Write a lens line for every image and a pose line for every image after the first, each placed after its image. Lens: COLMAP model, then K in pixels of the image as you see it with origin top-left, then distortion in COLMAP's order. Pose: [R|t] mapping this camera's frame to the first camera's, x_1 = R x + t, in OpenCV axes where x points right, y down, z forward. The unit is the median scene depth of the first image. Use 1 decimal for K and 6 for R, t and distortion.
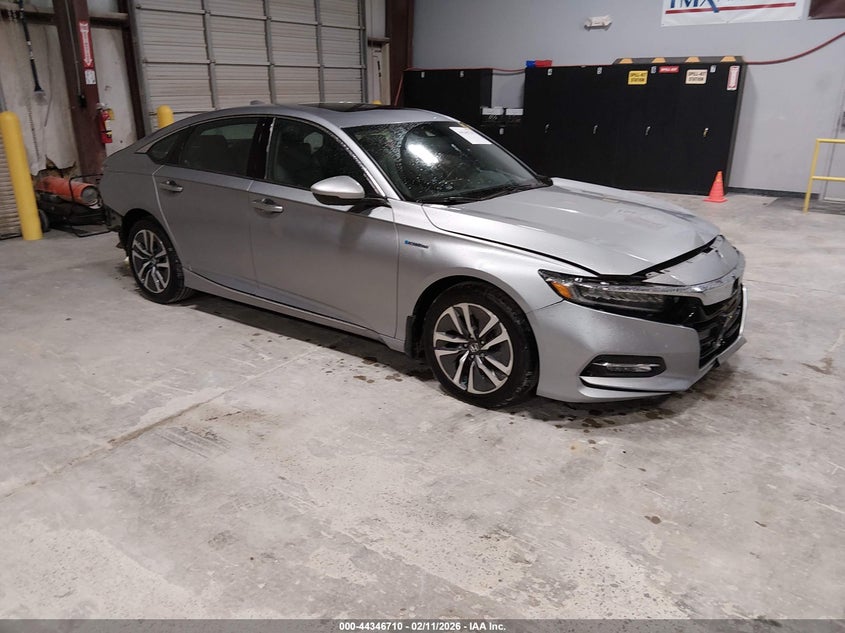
lens RADIAL K [[680.6, 0, 425.9], [0, 680.6, 320.1], [0, 0, 1]] dist [0.016550, -0.048630]
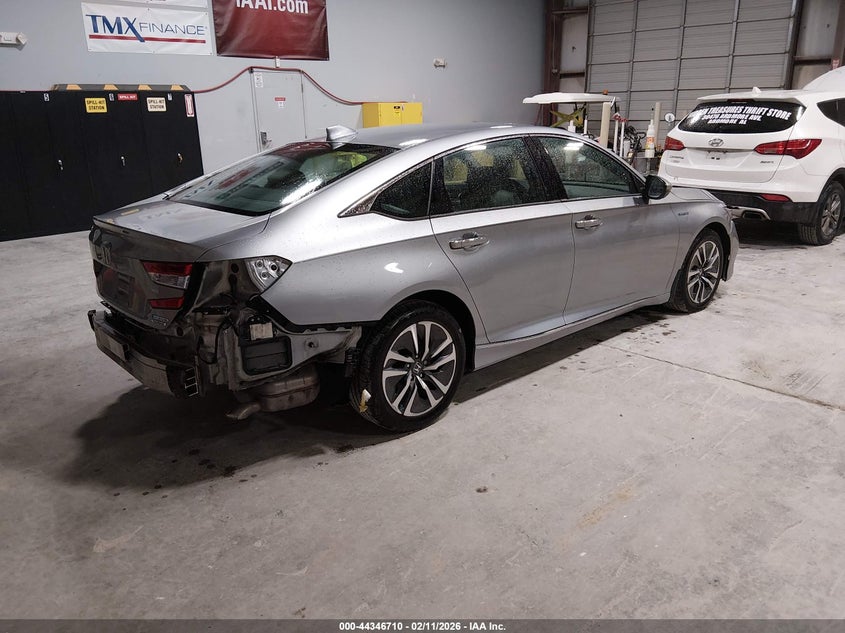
lens RADIAL K [[680.6, 0, 425.9], [0, 680.6, 313.8], [0, 0, 1]] dist [0.016550, -0.048630]
pose [[0.163091, -0.280070, 0.946025, -0.933170], [0.334241, 0.917846, 0.214106, -0.252728], [-0.928270, 0.281281, 0.243303, 0.765772]]
